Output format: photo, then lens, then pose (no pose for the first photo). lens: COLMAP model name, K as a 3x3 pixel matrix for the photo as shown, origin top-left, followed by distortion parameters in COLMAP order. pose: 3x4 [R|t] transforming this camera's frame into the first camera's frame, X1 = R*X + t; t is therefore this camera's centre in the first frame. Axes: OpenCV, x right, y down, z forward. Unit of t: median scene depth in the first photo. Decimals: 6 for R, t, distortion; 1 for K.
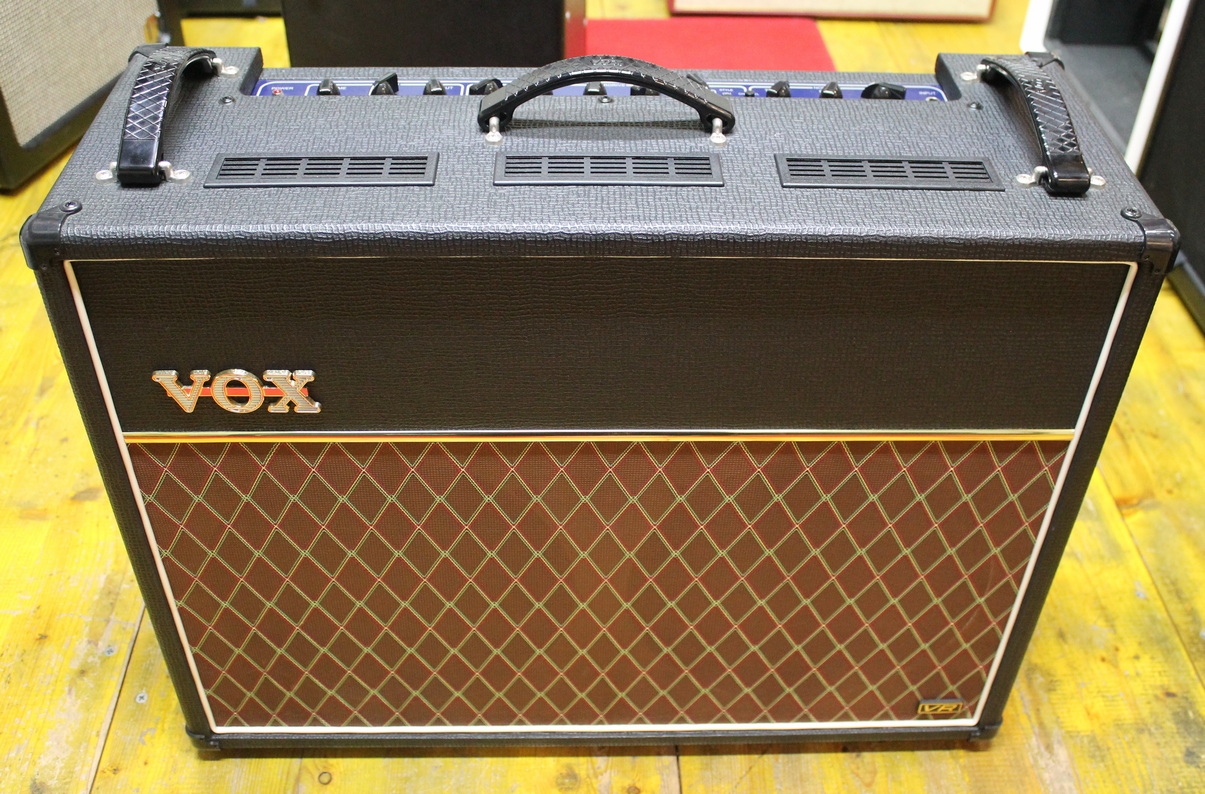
lens RADIAL K [[1246.4, 0, 602.5], [0, 1246.4, 397.0], [0, 0, 1]] dist [-0.023518, -0.007228]
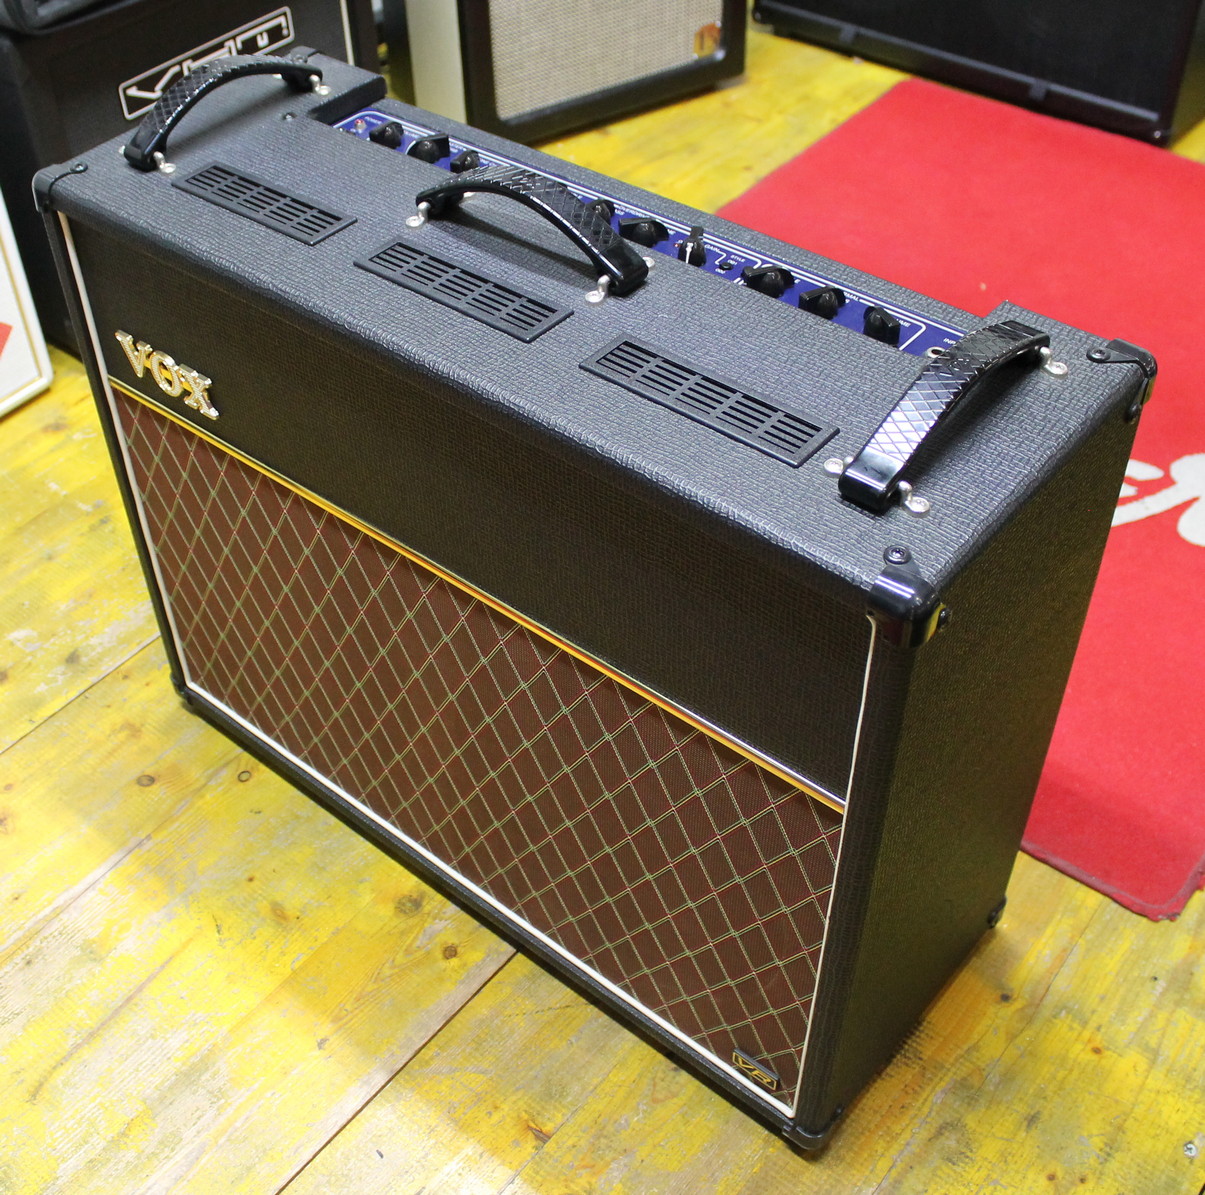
lens RADIAL K [[1511.3, 0, 527.0], [0, 1511.3, 589.7], [0, 0, 1]] dist [-0.028822, 0.049964]
pose [[0.733244, 0.423127, -0.532275, 0.538732], [-0.390895, 0.902821, 0.179205, -0.144847], [0.556376, 0.076663, 0.827387, 0.084417]]
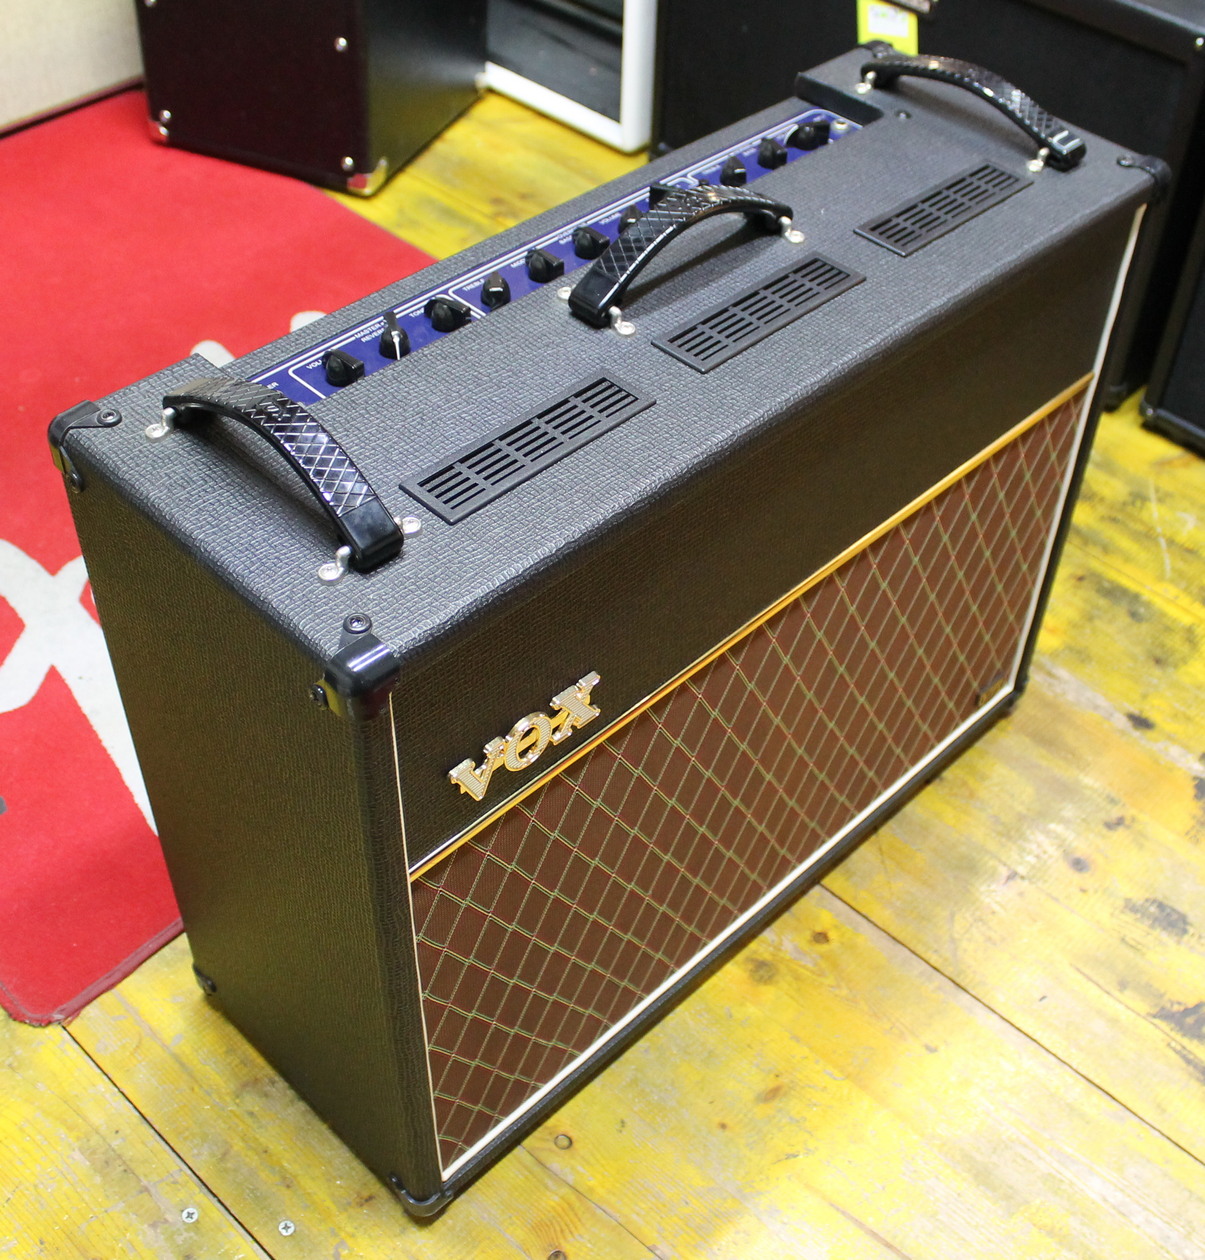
lens RADIAL K [[1601.9, 0, 602.5], [0, 1601.9, 630.0], [0, 0, 1]] dist [-0.027020, 0.030641]
pose [[0.727823, -0.483477, 0.486336, -0.546453], [0.435544, 0.873685, 0.216738, -0.203071], [-0.529693, 0.054073, 0.846464, 0.072823]]
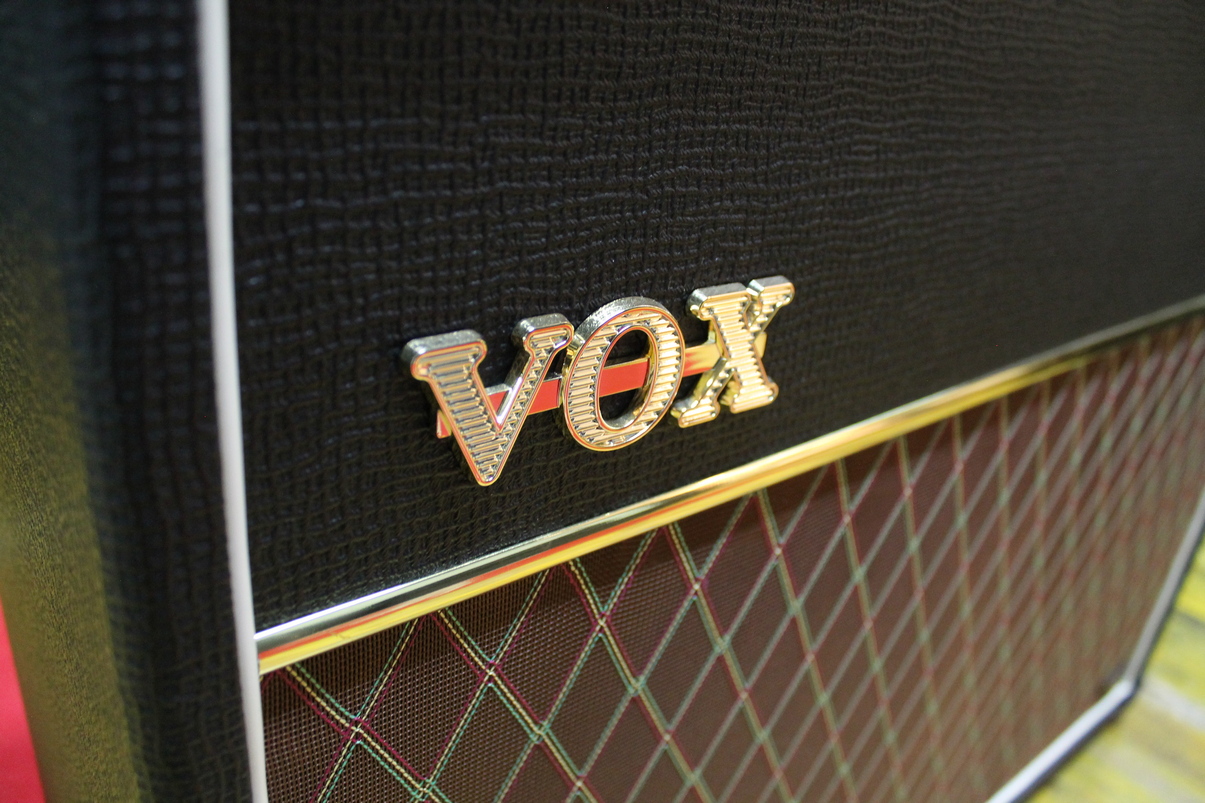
lens RADIAL K [[933.0, 0, 581.7], [0, 933.0, 402.5], [0, 0, 1]] dist [-0.101988, 0.007157]
pose [[0.793919, -0.195604, 0.575701, -0.335309], [0.324611, 0.936968, -0.129304, 0.023049], [-0.514121, 0.289535, 0.807372, 0.610028]]
